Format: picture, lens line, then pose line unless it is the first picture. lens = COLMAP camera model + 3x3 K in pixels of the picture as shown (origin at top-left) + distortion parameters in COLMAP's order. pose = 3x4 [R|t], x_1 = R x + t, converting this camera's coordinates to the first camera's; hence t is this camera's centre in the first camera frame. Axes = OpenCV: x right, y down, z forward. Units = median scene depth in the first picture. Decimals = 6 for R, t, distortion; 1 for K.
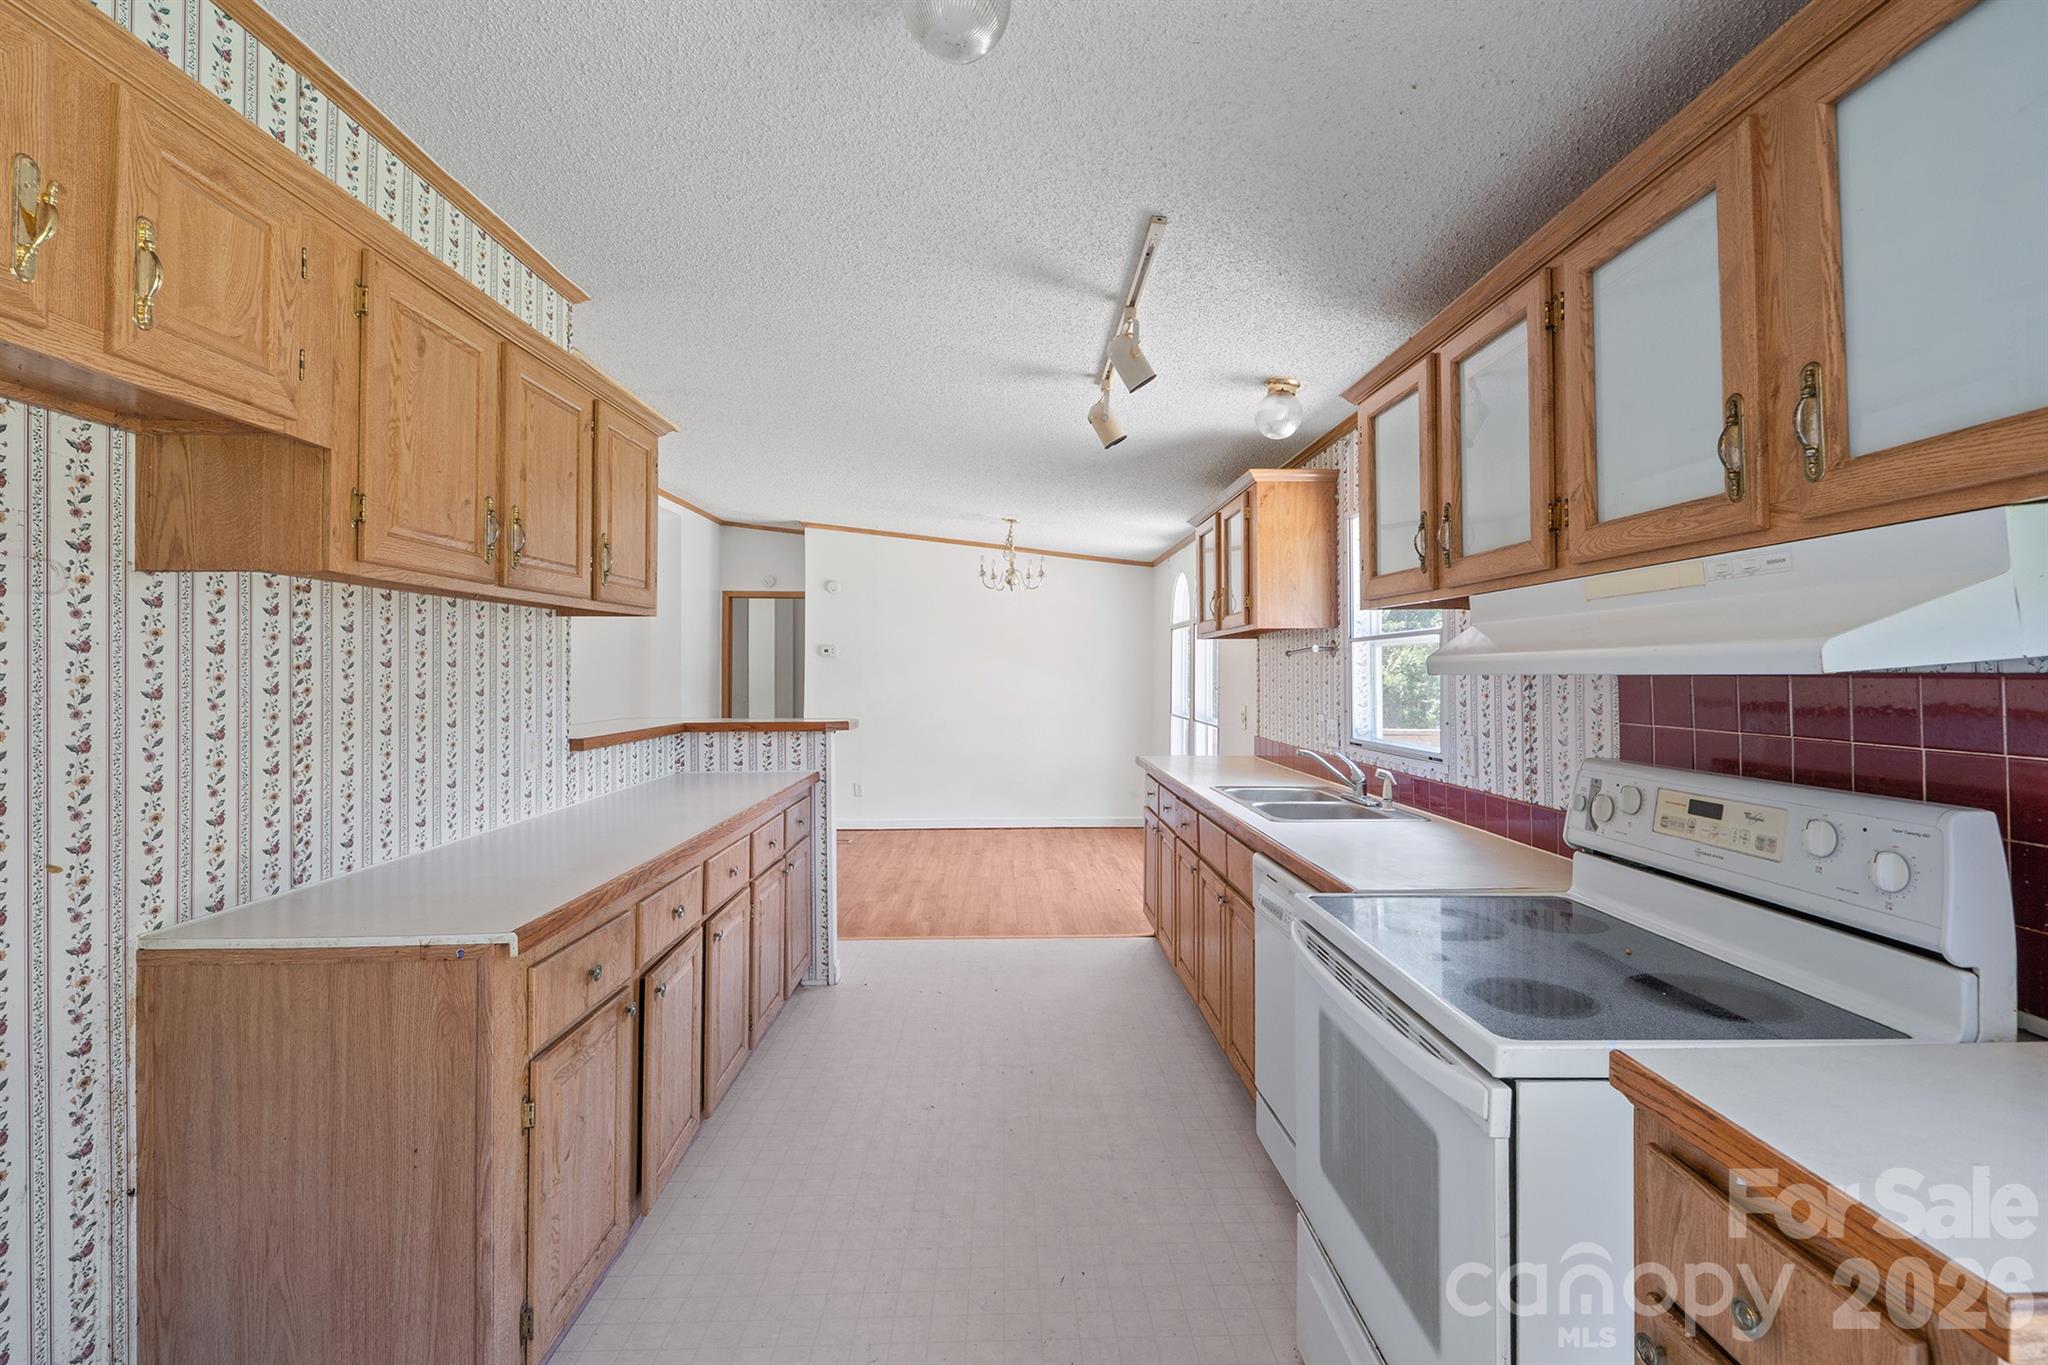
lens RADIAL K [[911.2, 0, 1026.3], [0, 911.2, 671.1], [0, 0, 1]] dist [-0.004461, -0.000696]
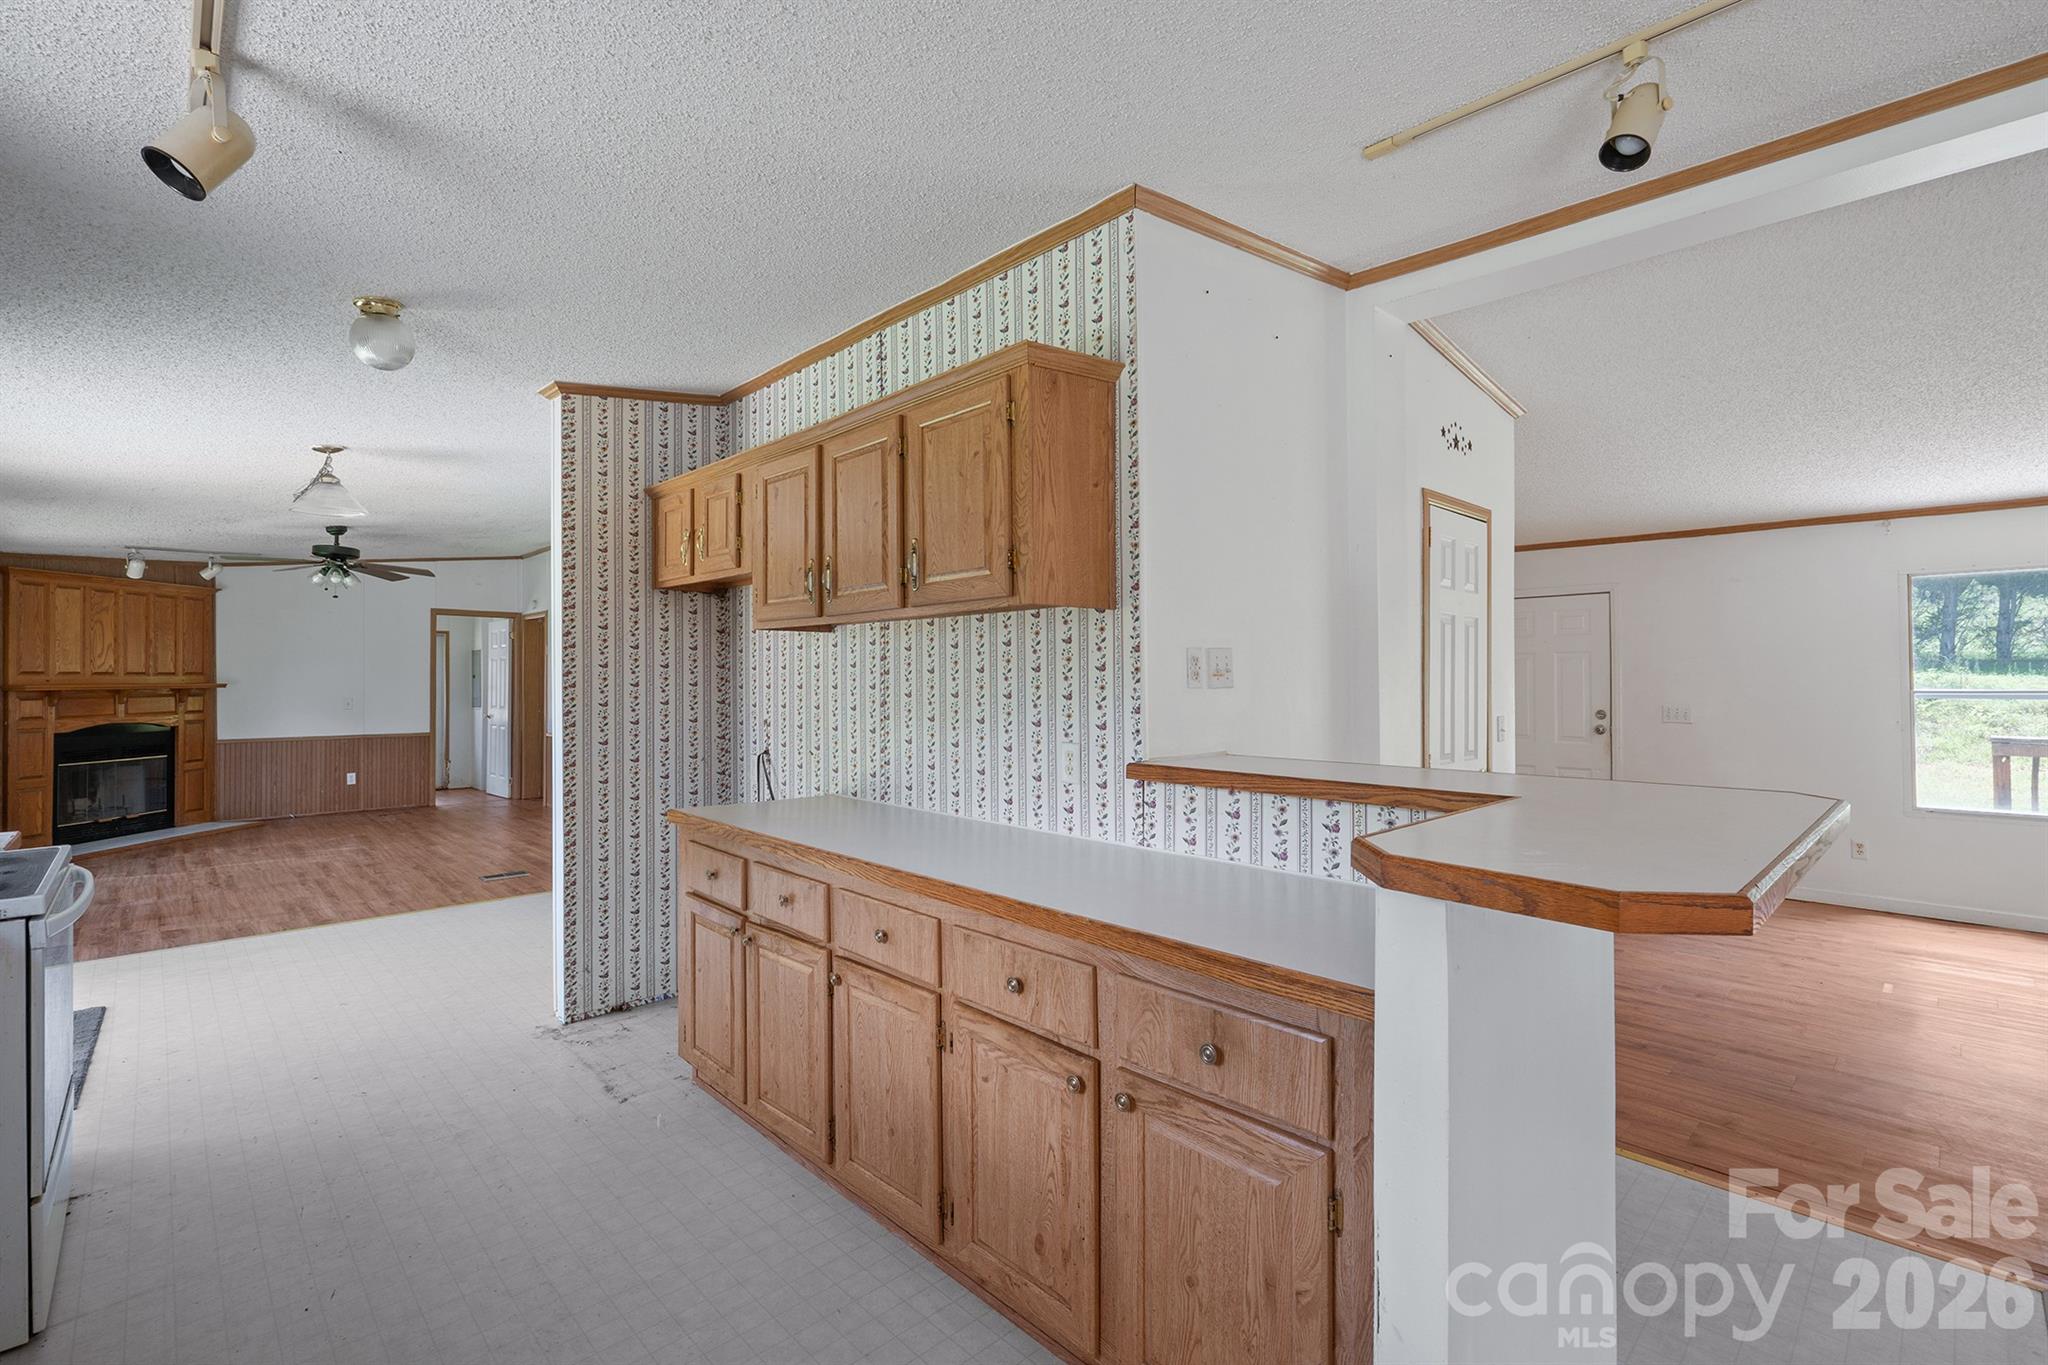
lens RADIAL K [[911.2, 0, 1026.3], [0, 911.2, 671.1], [0, 0, 1]] dist [-0.004461, -0.000696]
pose [[-0.736630, -0.000098, -0.676296, 0.089126], [0.003667, 0.999985, -0.004139, -0.000860], [0.676286, -0.005529, -0.736619, 1.323191]]
